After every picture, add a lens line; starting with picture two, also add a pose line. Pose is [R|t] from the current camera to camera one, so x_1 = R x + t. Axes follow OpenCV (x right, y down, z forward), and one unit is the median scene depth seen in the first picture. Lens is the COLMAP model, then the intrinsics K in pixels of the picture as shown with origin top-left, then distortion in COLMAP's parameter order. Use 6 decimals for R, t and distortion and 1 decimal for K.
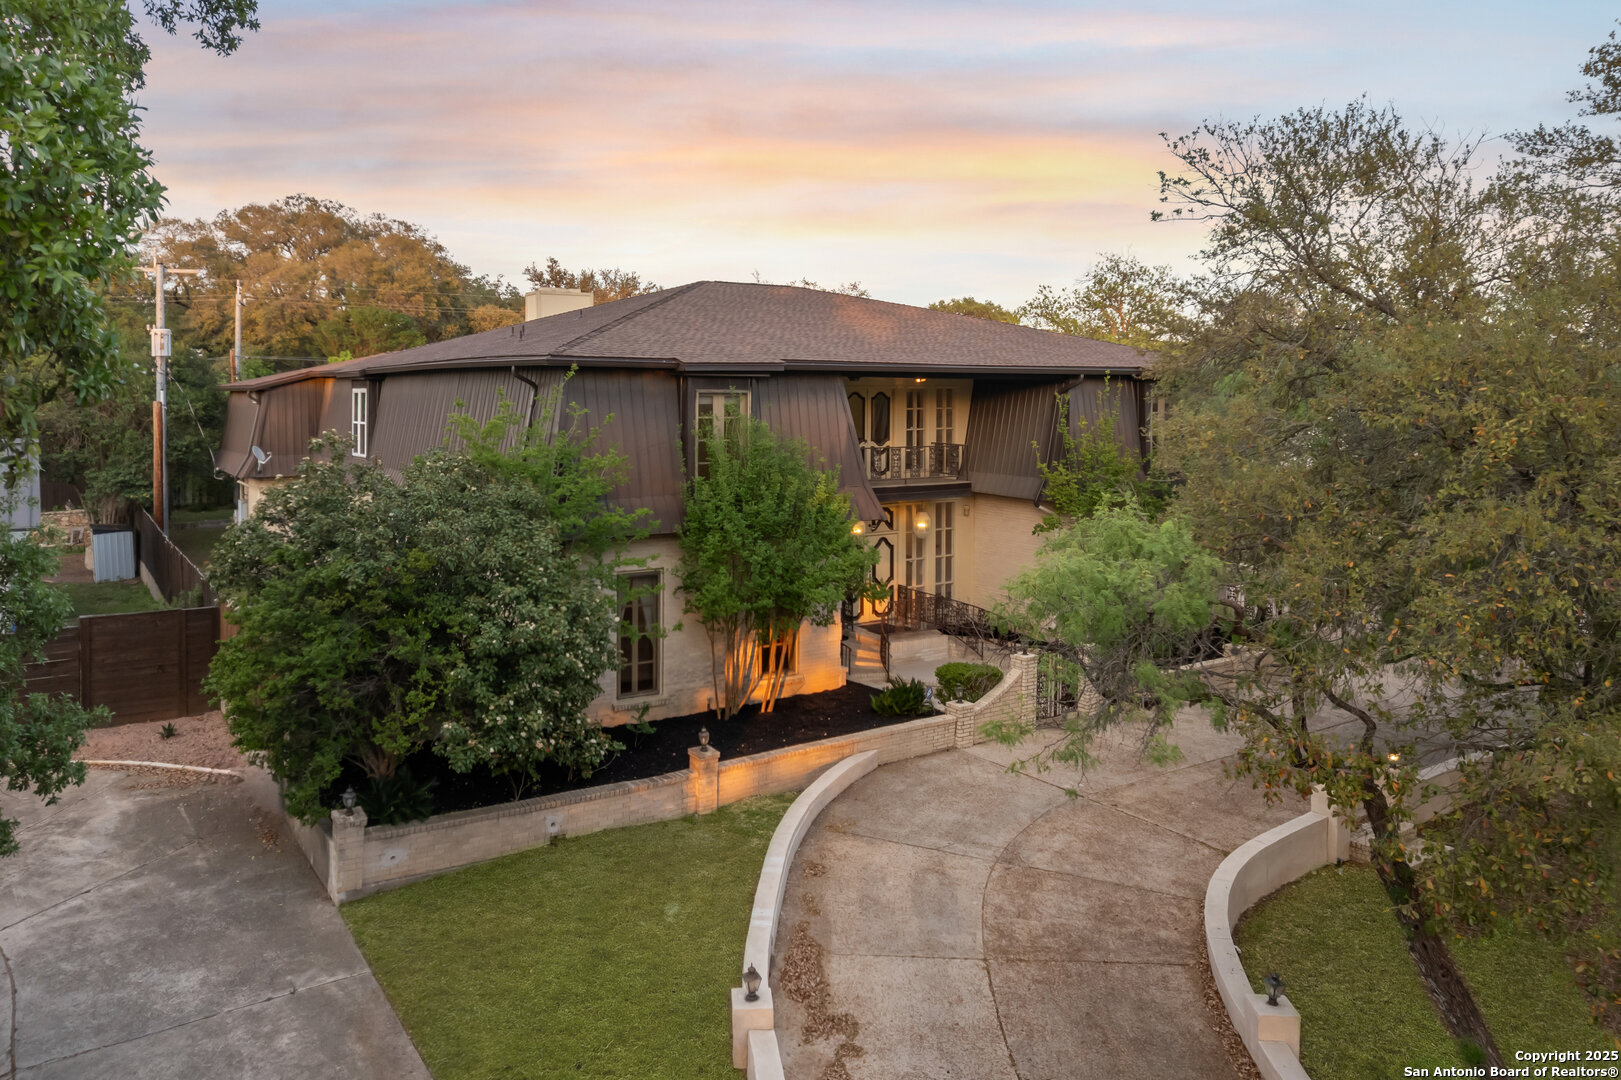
lens RADIAL K [[1065.6, 0, 792.5], [0, 1065.6, 470.7], [0, 0, 1]] dist [-0.059374, 0.043807]
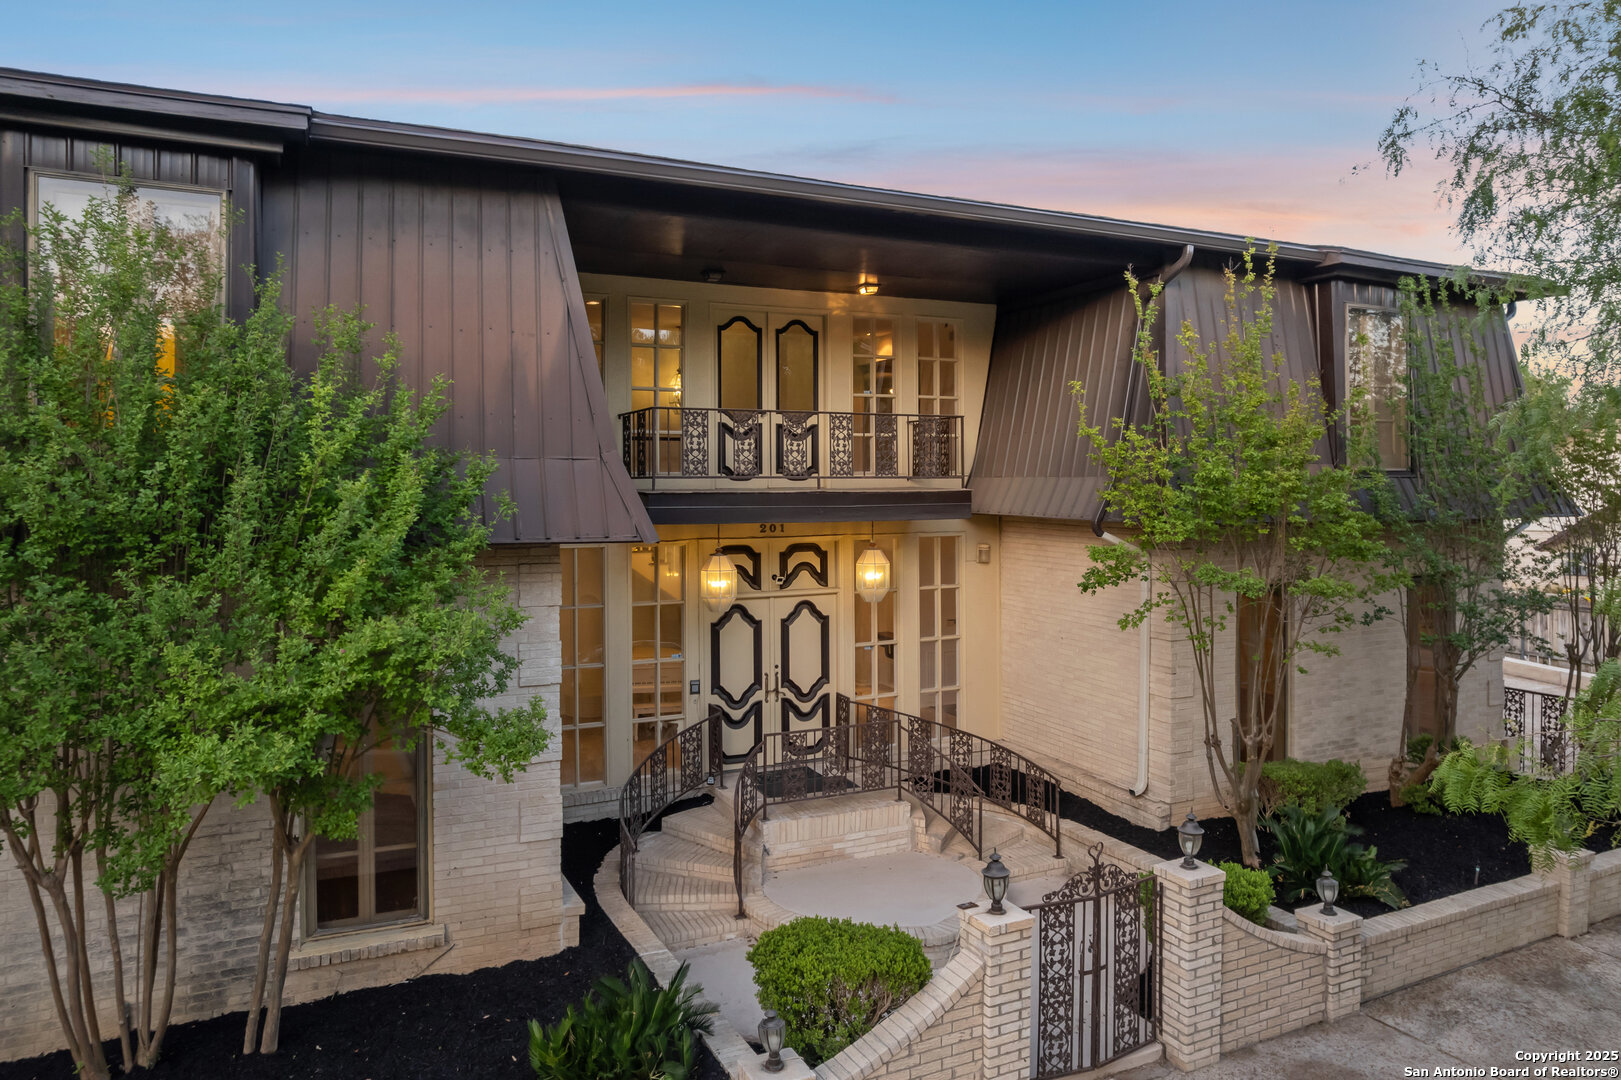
lens RADIAL K [[1065.6, 0, 829.0], [0, 1065.6, 530.0], [0, 0, 1]] dist [-0.059374, 0.043807]
pose [[0.992631, -0.001850, -0.121163, 0.215723], [-0.000632, 0.999791, -0.020440, 0.052645], [0.121176, 0.020366, 0.992422, 0.663033]]
